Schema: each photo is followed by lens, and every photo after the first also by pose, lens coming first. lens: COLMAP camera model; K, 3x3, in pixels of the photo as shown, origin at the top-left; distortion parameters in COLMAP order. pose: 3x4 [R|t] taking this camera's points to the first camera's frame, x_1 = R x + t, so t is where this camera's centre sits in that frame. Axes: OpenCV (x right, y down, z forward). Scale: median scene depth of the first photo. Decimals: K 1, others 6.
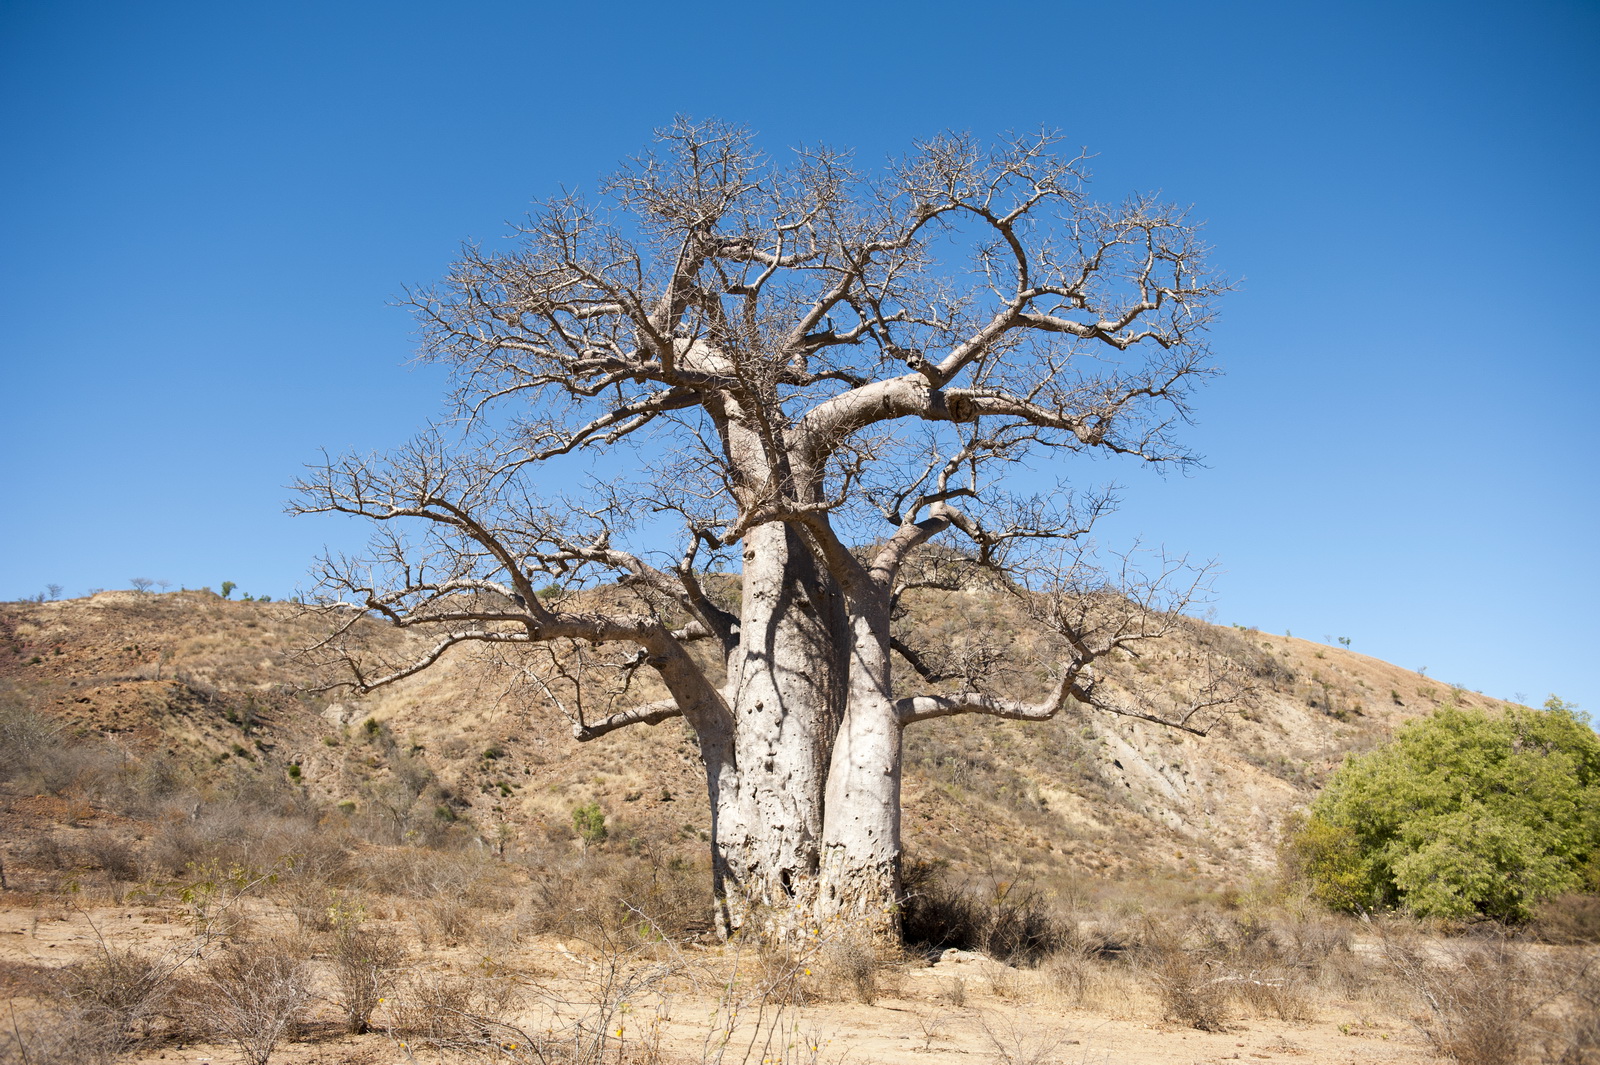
lens RADIAL K [[1413.6, 0, 792.1], [0, 1413.6, 534.8], [0, 0, 1]] dist [-0.009527, -0.008106]
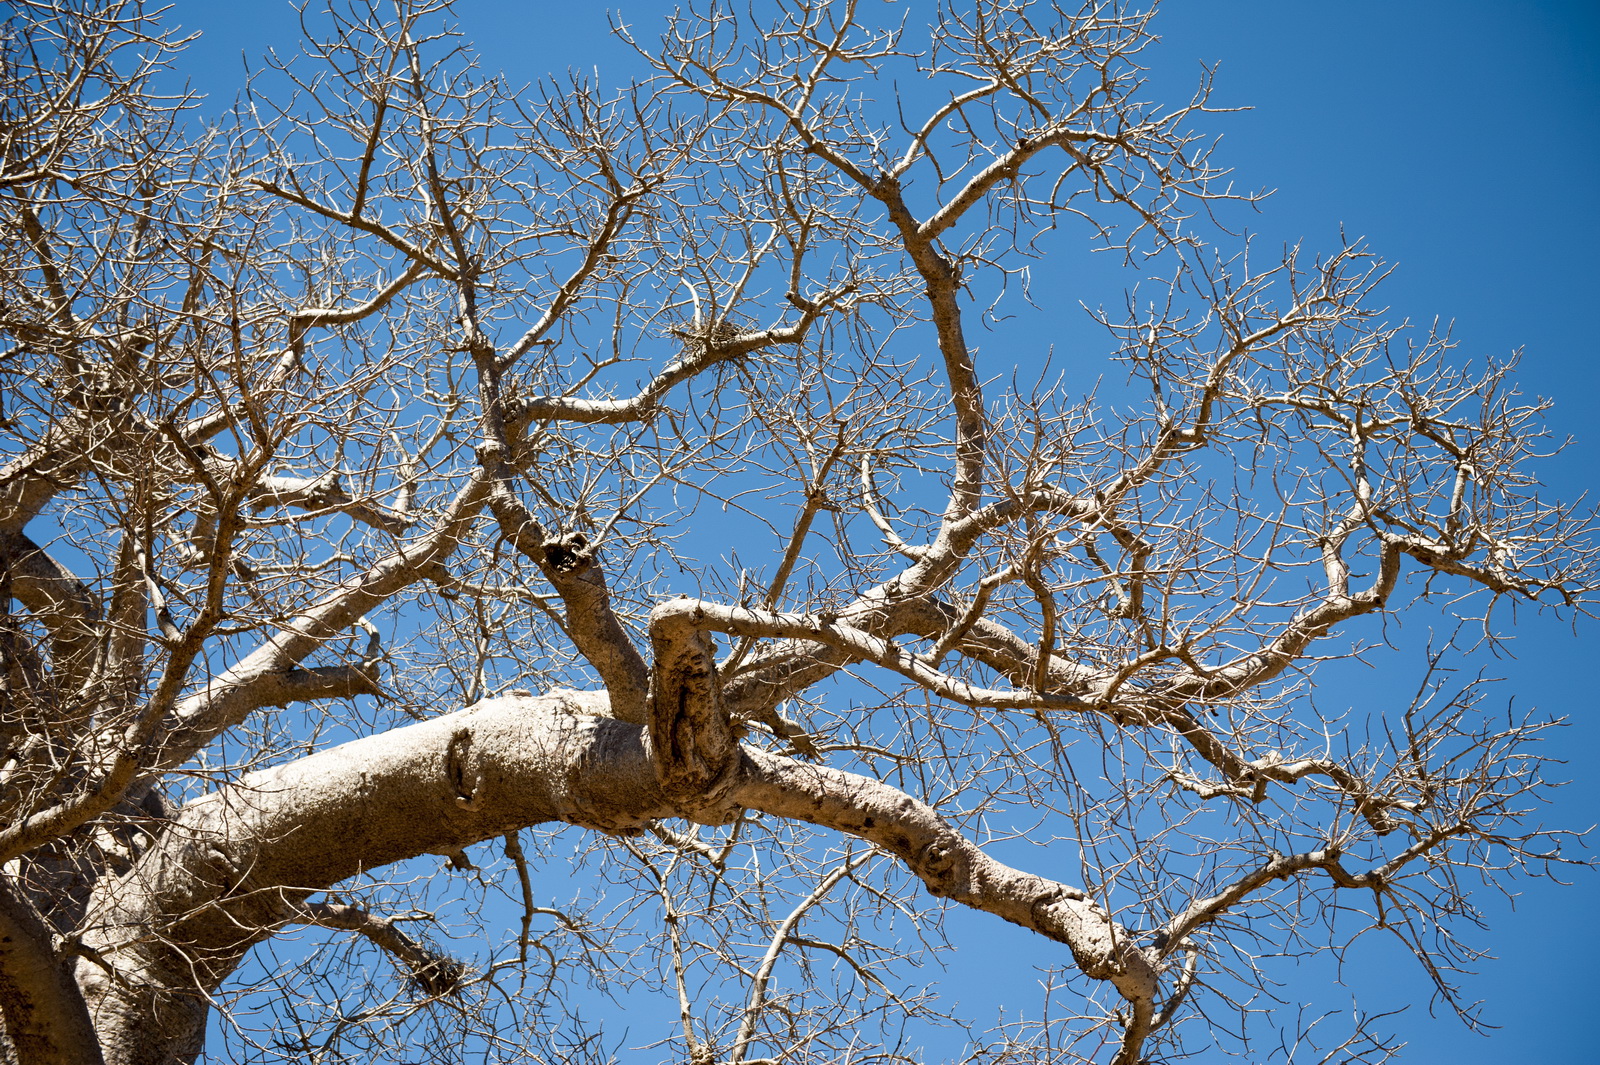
lens RADIAL K [[2456.5, 0, 803.1], [0, 2456.5, 530.3], [0, 0, 1]] dist [0.139657, 0.000000]
pose [[0.972902, 0.230002, 0.023687, 0.106858], [-0.179254, 0.814989, -0.551054, 0.130478], [-0.146048, 0.531875, 0.834133, 0.499800]]
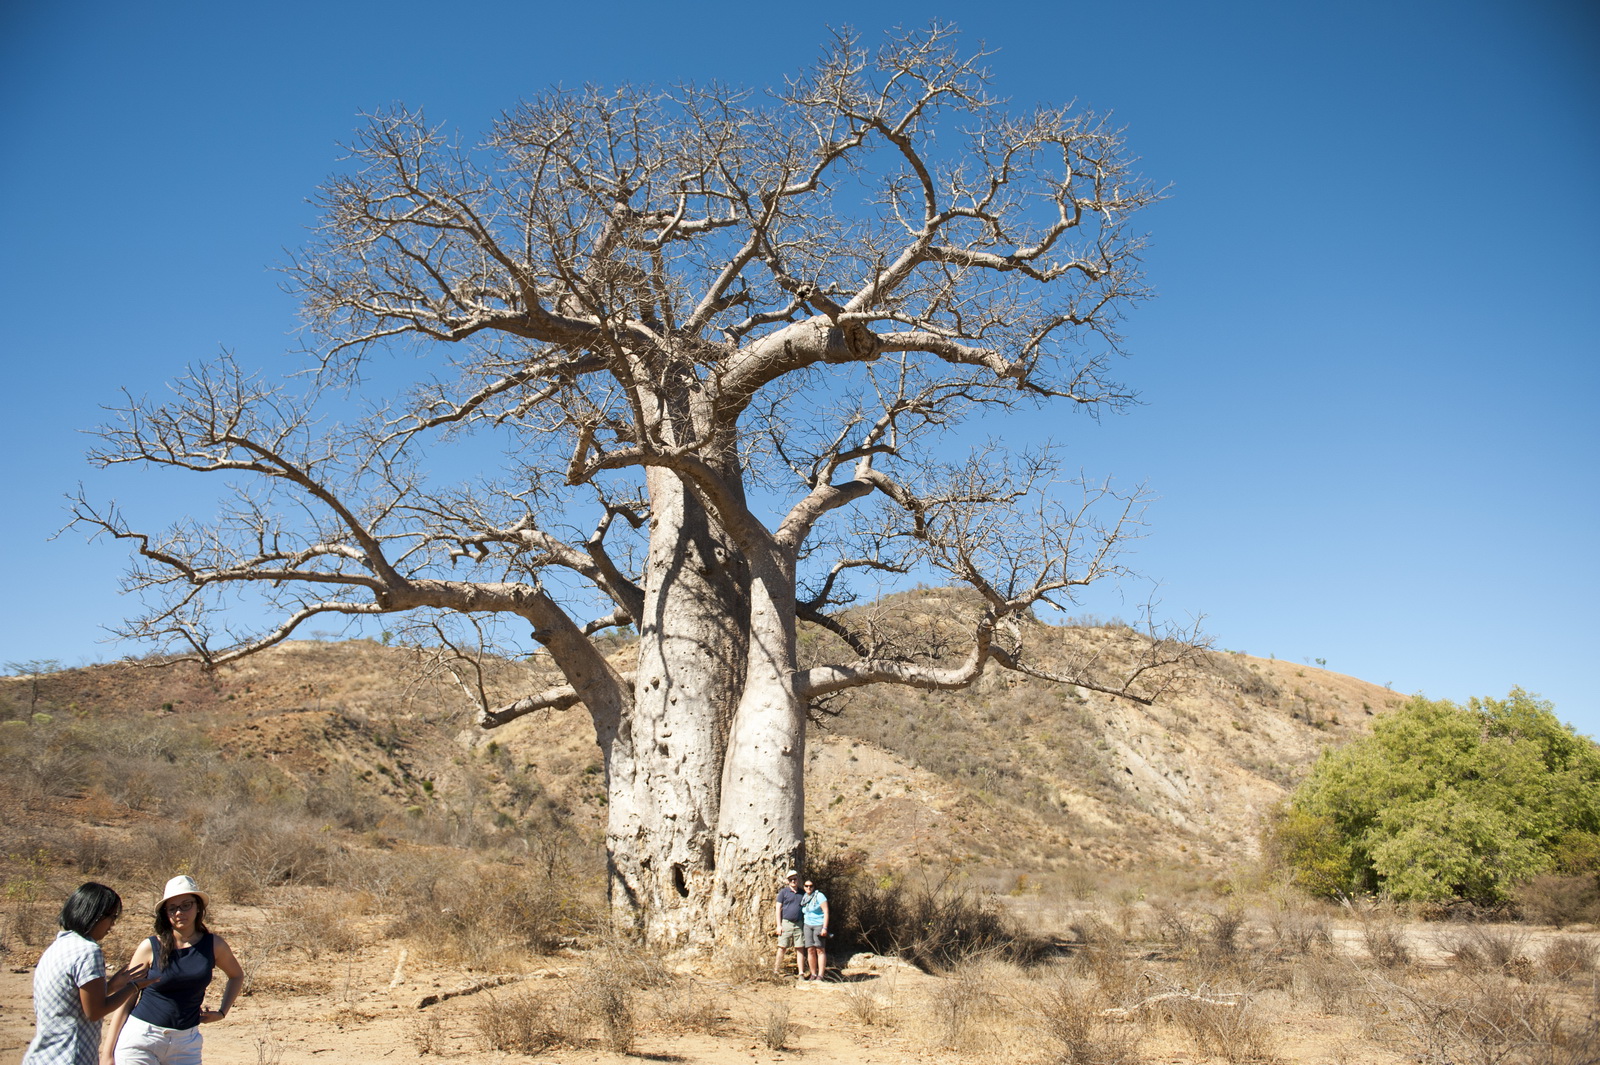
lens RADIAL K [[1127.1, 0, 804.3], [0, 1127.1, 539.6], [0, 0, 1]] dist [-0.049782, -0.004284]
pose [[0.997945, -0.026838, -0.058176, 0.108885], [0.023837, 0.998379, -0.051689, 0.063981], [0.059469, 0.050196, 0.996967, 0.260755]]
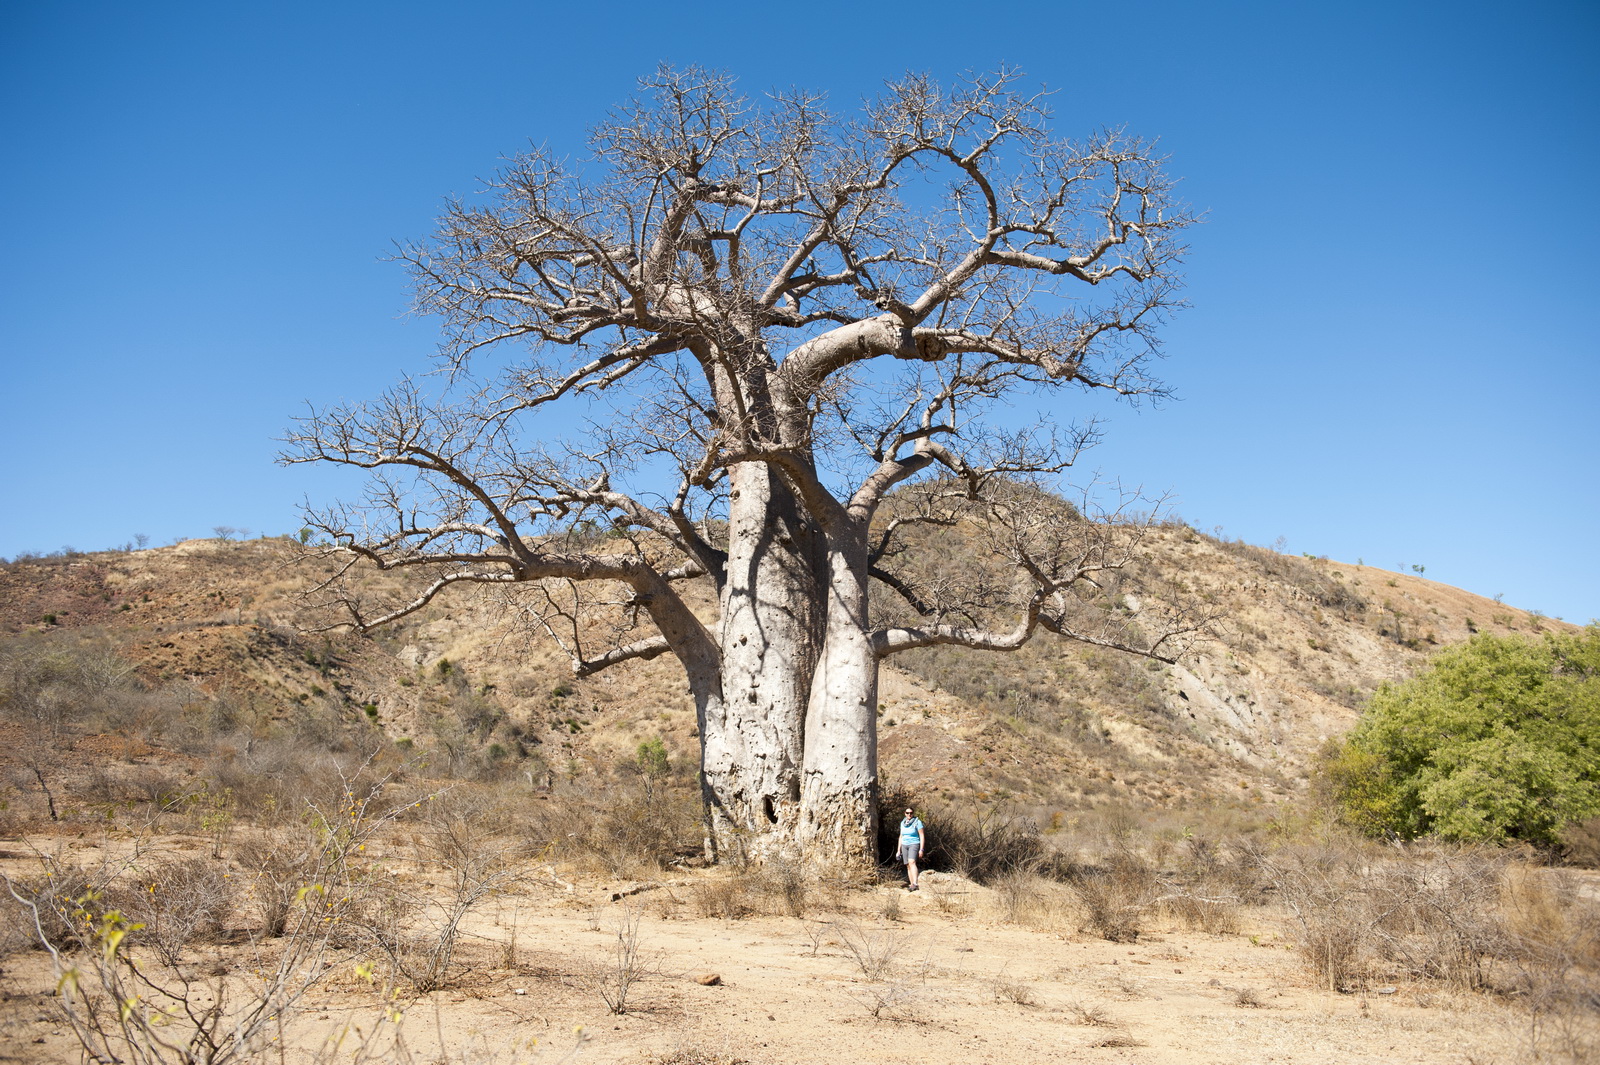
lens RADIAL K [[1413.6, 0, 792.4], [0, 1413.6, 542.2], [0, 0, 1]] dist [-0.009527, -0.008106]
pose [[0.998182, -0.016902, -0.057848, 0.068853], [0.019752, 0.998601, 0.049055, -0.000711], [0.056938, -0.050108, 0.997119, -0.026507]]
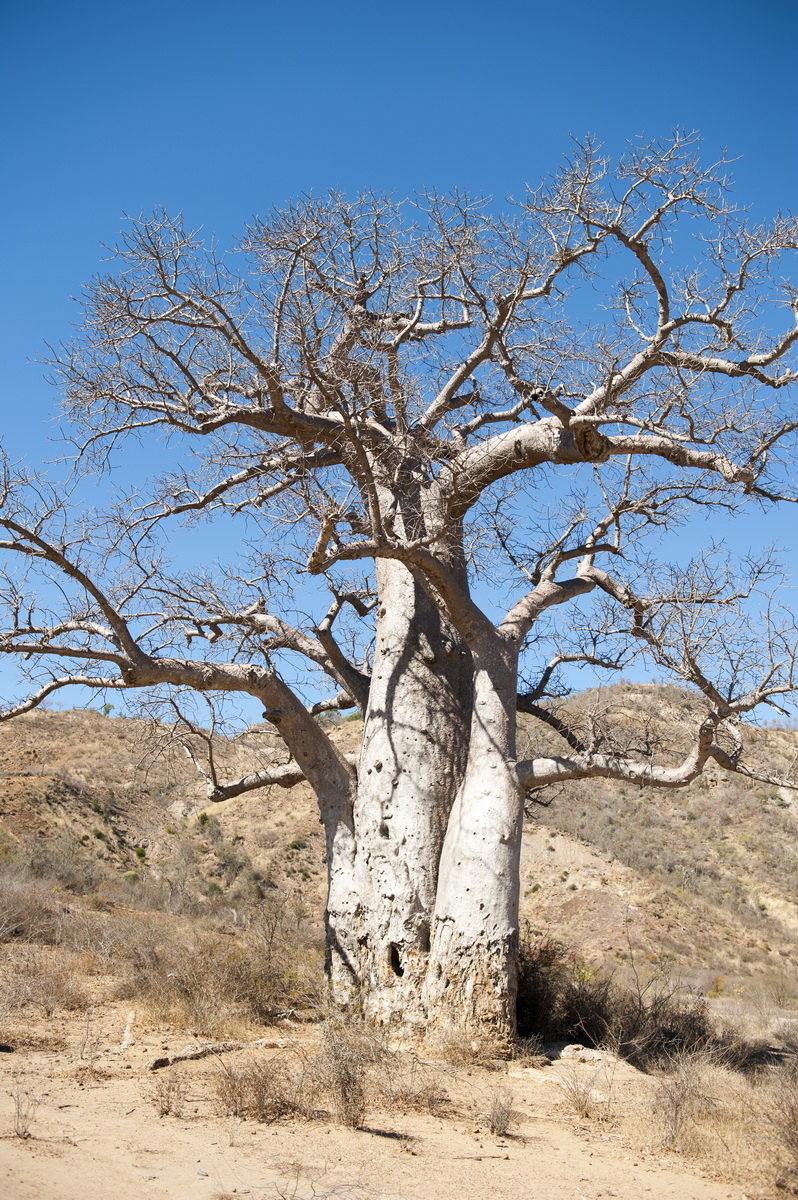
lens RADIAL K [[1093.4, 0, 401.7], [0, 1093.4, 607.4], [0, 0, 1]] dist [0.007465, 0.000000]
pose [[0.988144, 0.008303, -0.153306, 0.096456], [-0.019473, 0.997251, -0.071499, 0.062607], [0.152291, 0.073637, 0.985589, 0.254530]]
